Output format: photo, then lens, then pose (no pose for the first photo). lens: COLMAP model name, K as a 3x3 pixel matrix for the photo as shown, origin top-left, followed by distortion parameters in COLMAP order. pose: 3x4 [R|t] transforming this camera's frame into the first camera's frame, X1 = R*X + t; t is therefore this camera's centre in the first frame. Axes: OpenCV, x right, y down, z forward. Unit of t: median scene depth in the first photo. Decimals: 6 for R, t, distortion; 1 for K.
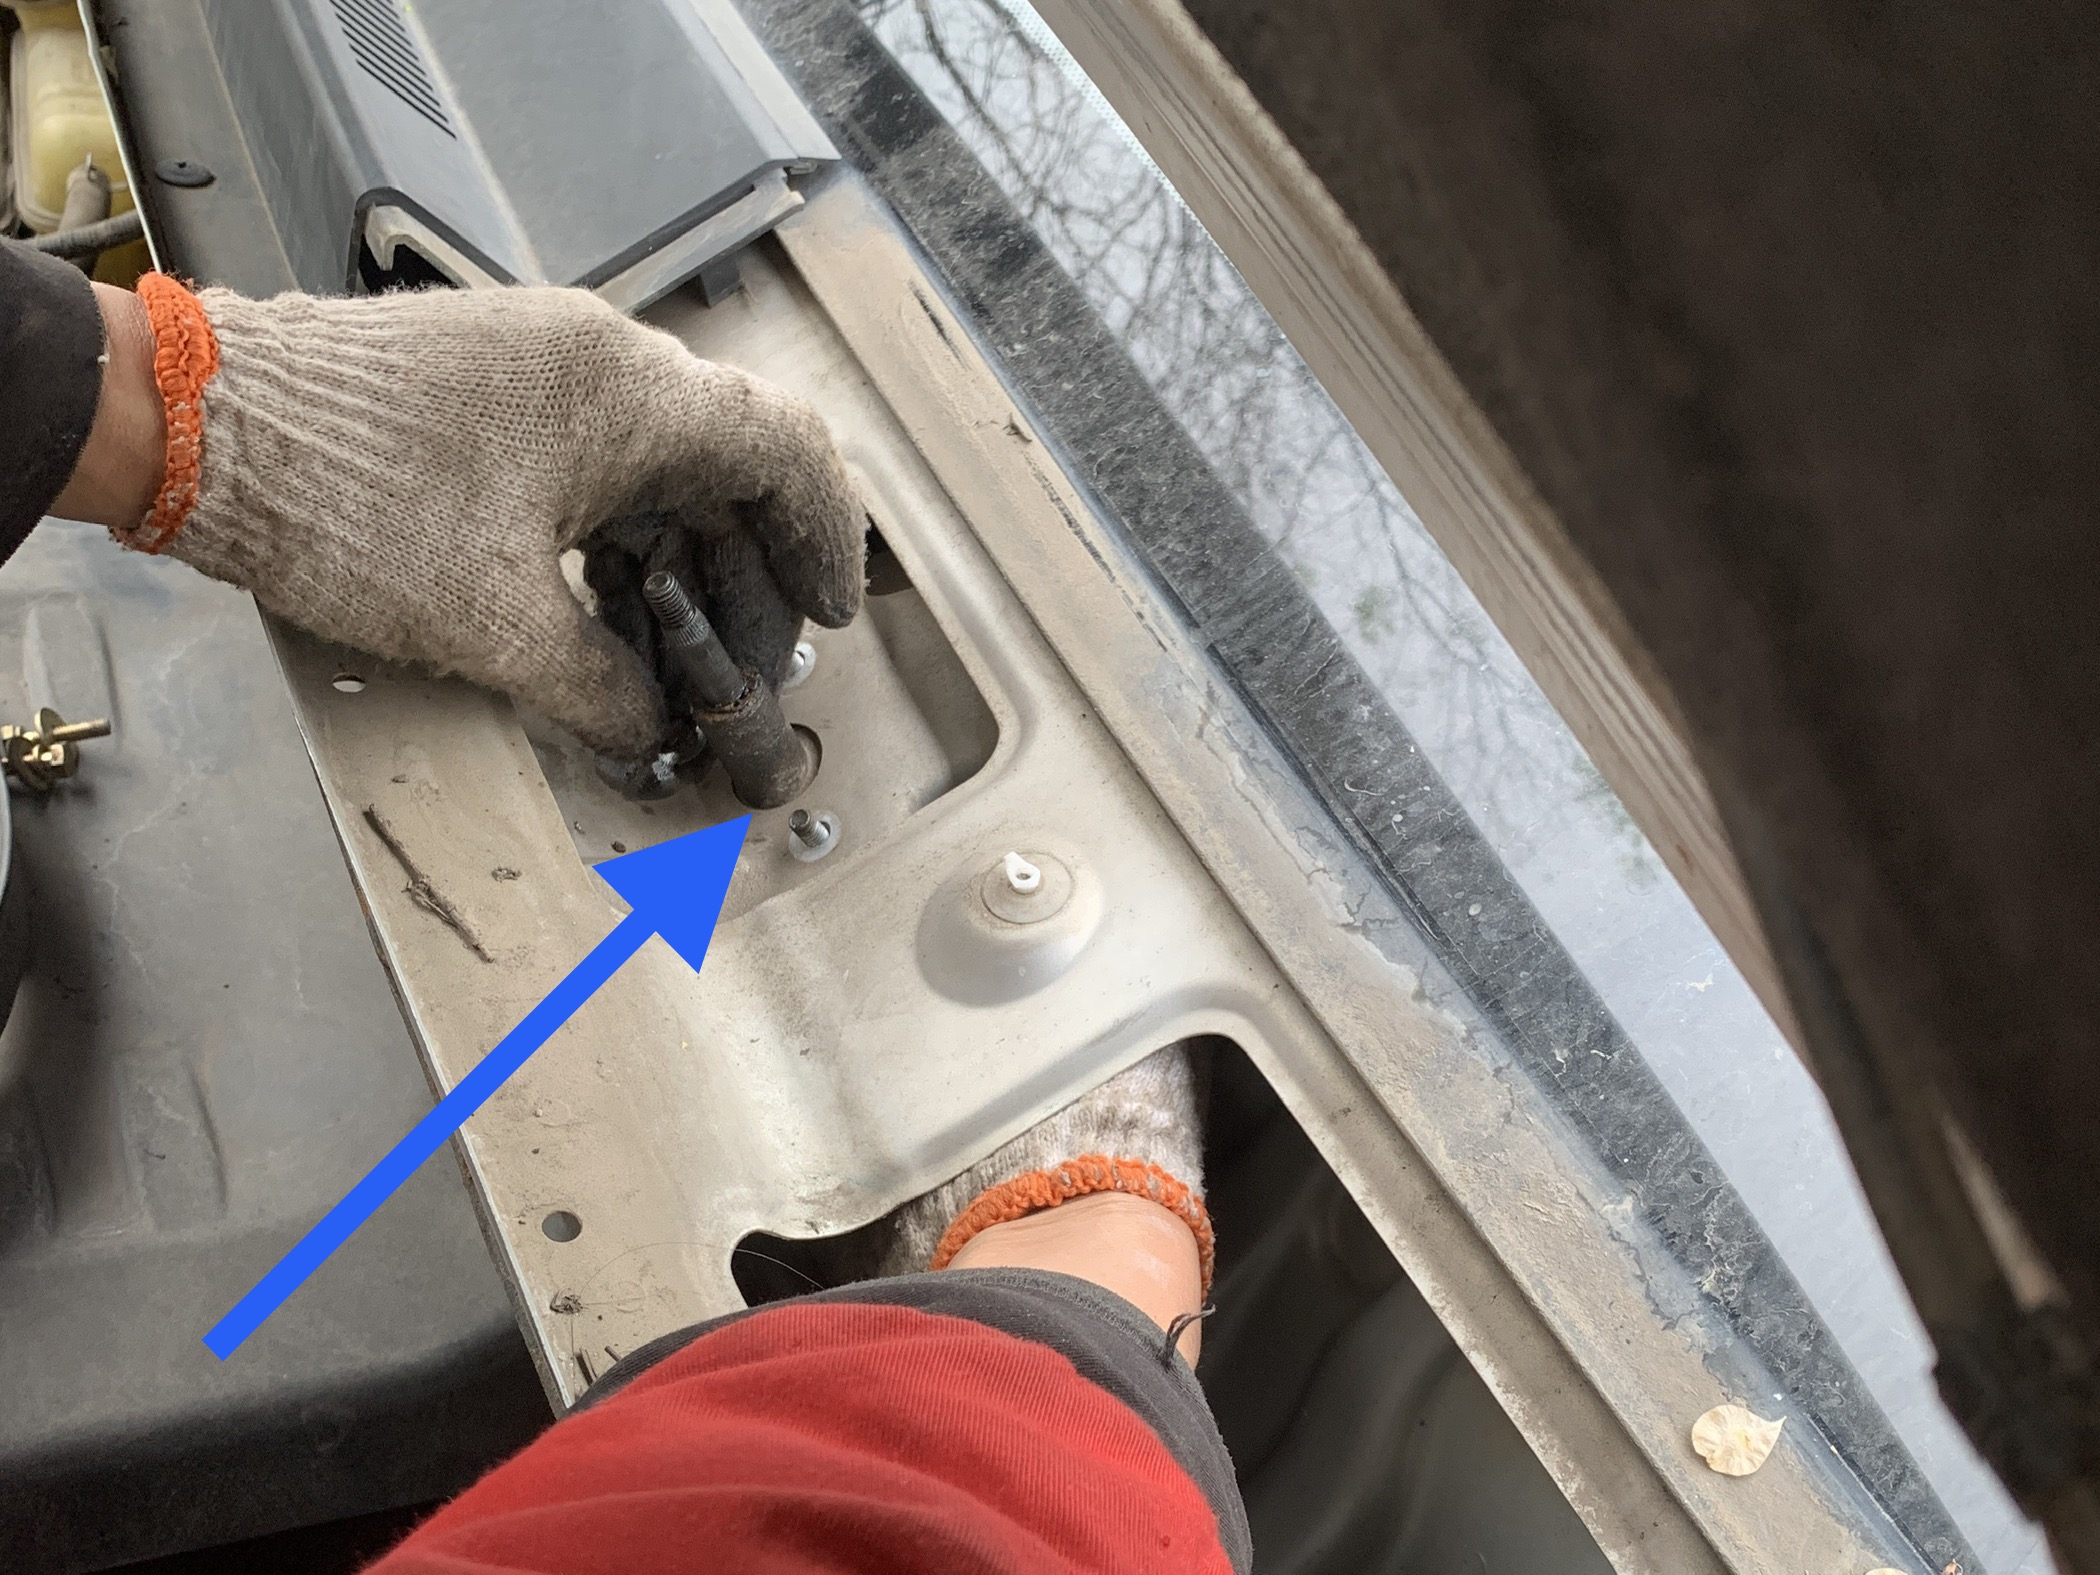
lens RADIAL K [[2353.9, 0, 1049.3], [0, 2353.9, 841.9], [0, 0, 1]] dist [0.202030, -0.653873]
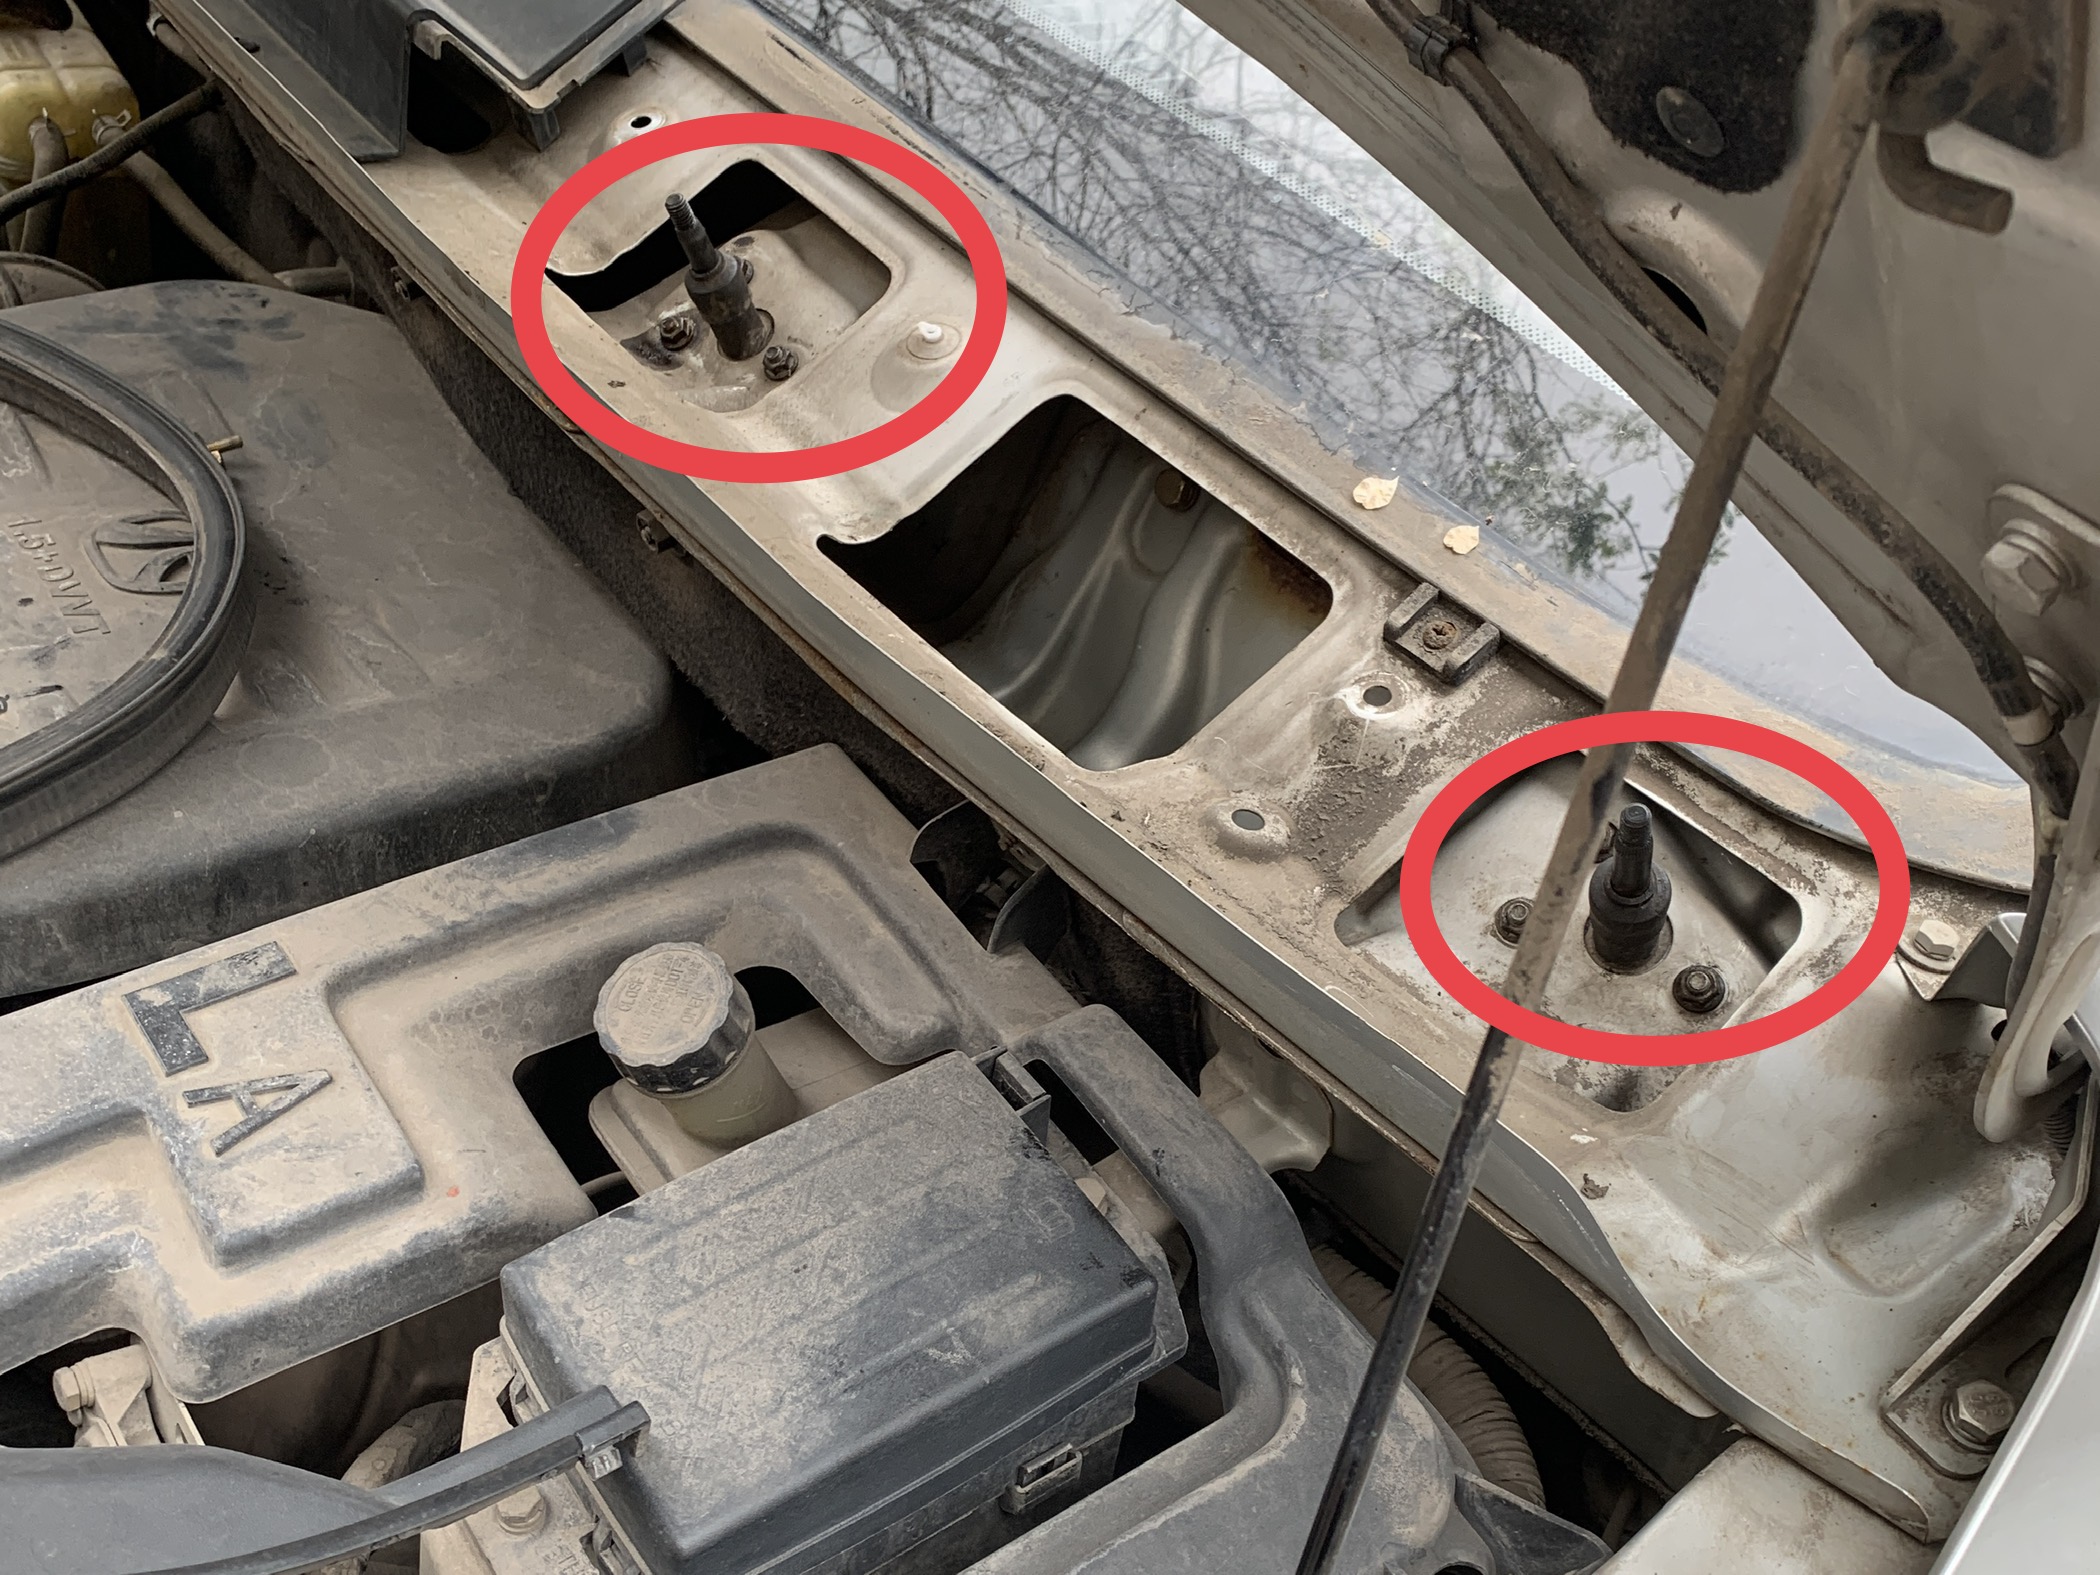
lens RADIAL K [[2187.0, 0, 1053.1], [0, 2187.0, 894.0], [0, 0, 1]] dist [0.148709, -0.500089]
pose [[0.974794, -0.170986, 0.143319, -0.227942], [0.167002, 0.985166, 0.039472, 0.374980], [-0.147943, -0.014543, 0.988889, -0.596717]]
